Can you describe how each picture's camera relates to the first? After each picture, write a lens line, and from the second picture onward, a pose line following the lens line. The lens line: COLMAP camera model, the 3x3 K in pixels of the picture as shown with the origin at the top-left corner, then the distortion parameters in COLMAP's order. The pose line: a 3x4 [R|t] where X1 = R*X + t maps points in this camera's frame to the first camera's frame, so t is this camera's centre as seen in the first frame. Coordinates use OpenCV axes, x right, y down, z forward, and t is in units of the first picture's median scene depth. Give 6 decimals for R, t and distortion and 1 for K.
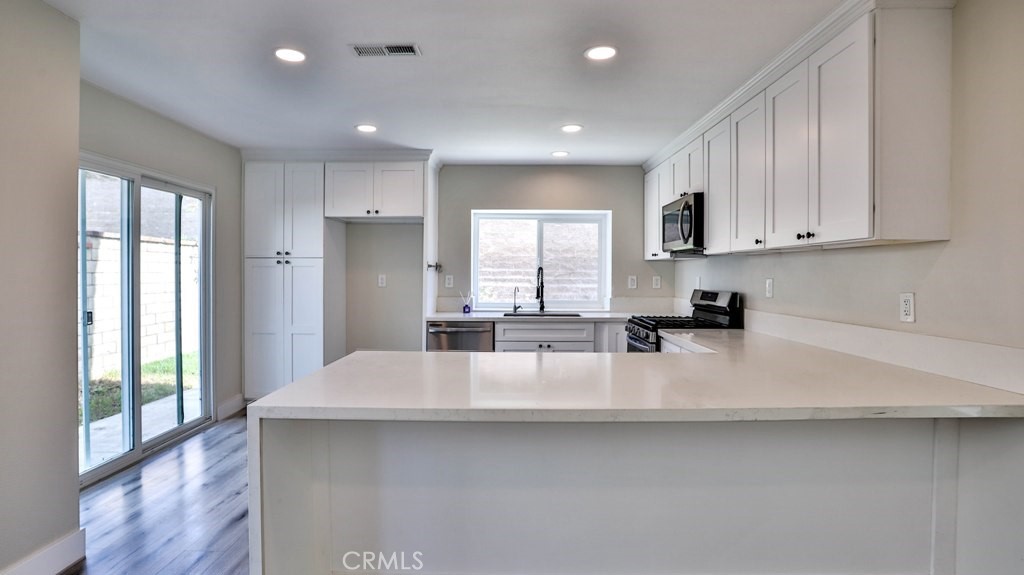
lens RADIAL K [[508.2, 0, 516.2], [0, 508.2, 279.1], [0, 0, 1]] dist [-0.068316, 0.027948]
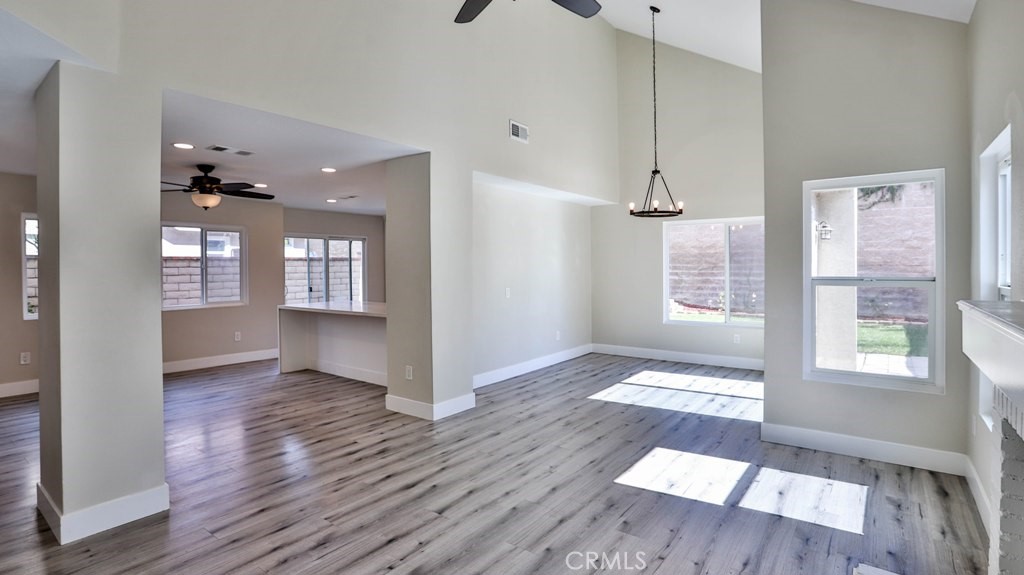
lens RADIAL K [[496.7, 0, 516.5], [0, 496.7, 273.1], [0, 0, 1]] dist [-0.065020, 0.025301]
pose [[0.792497, -0.004247, -0.609861, 1.249835], [0.006417, 0.999978, 0.001375, -0.007483], [0.609842, -0.005003, 0.792508, -0.374461]]
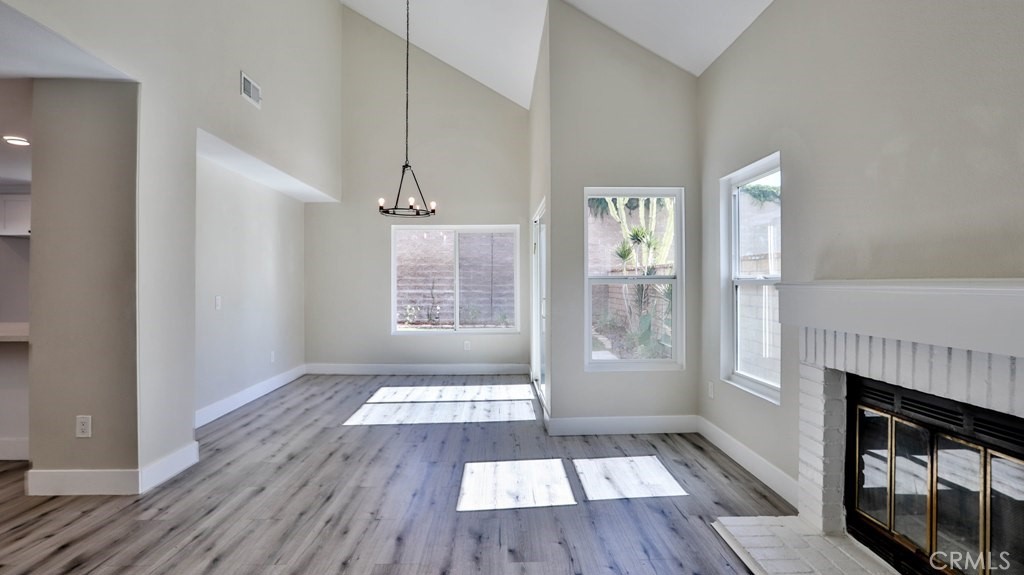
lens RADIAL K [[508.2, 0, 516.2], [0, 508.2, 279.1], [0, 0, 1]] dist [-0.068316, 0.027948]
pose [[0.999700, -0.007961, 0.023183, 0.998484], [0.008375, 0.999806, -0.017813, 0.023763], [-0.023036, 0.018001, 0.999573, -0.348283]]
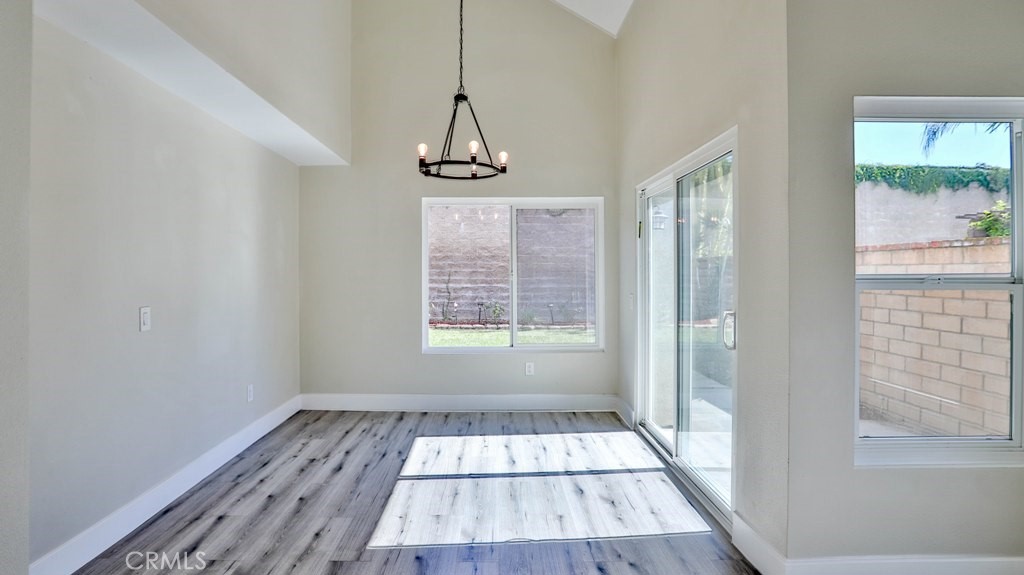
lens RADIAL K [[506.4, 0, 498.9], [0, 506.4, 272.0], [0, 0, 1]] dist [-0.030059, 0.000168]
pose [[0.999956, -0.008407, -0.004155, 0.829035], [0.008350, 0.999872, -0.013647, 0.004886], [0.004269, 0.013611, 0.999898, 0.098554]]
